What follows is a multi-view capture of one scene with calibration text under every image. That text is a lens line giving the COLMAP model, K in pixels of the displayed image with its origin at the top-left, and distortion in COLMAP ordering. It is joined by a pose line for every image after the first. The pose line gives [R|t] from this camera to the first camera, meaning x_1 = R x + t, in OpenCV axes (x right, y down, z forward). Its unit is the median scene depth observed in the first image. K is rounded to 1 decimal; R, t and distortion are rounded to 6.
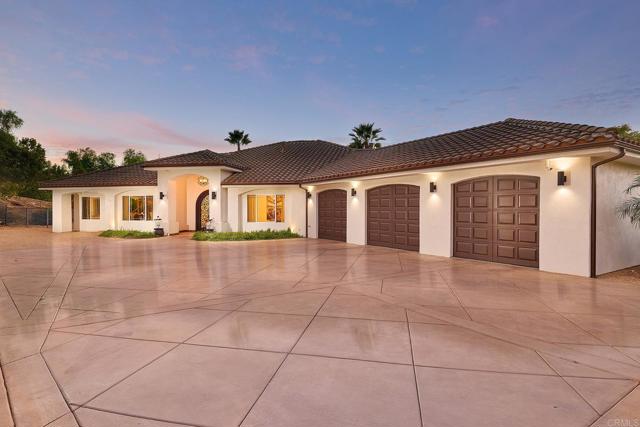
lens RADIAL K [[348.9, 0, 320.1], [0, 348.9, 213.9], [0, 0, 1]] dist [0.001601, 0.000093]
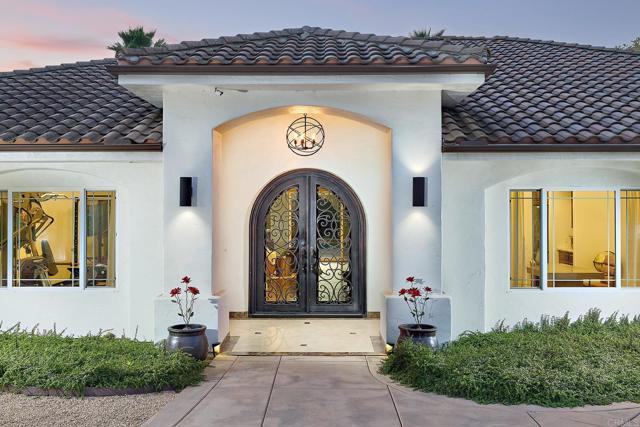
lens RADIAL K [[646.8, 0, 319.9], [0, 646.8, 211.9], [0, 0, 1]] dist [-0.003964, 0.000000]
pose [[0.985566, -0.007250, 0.169135, -0.431205], [0.007758, 0.999967, -0.002342, -0.034952], [-0.169113, 0.003620, 0.985590, 0.519059]]
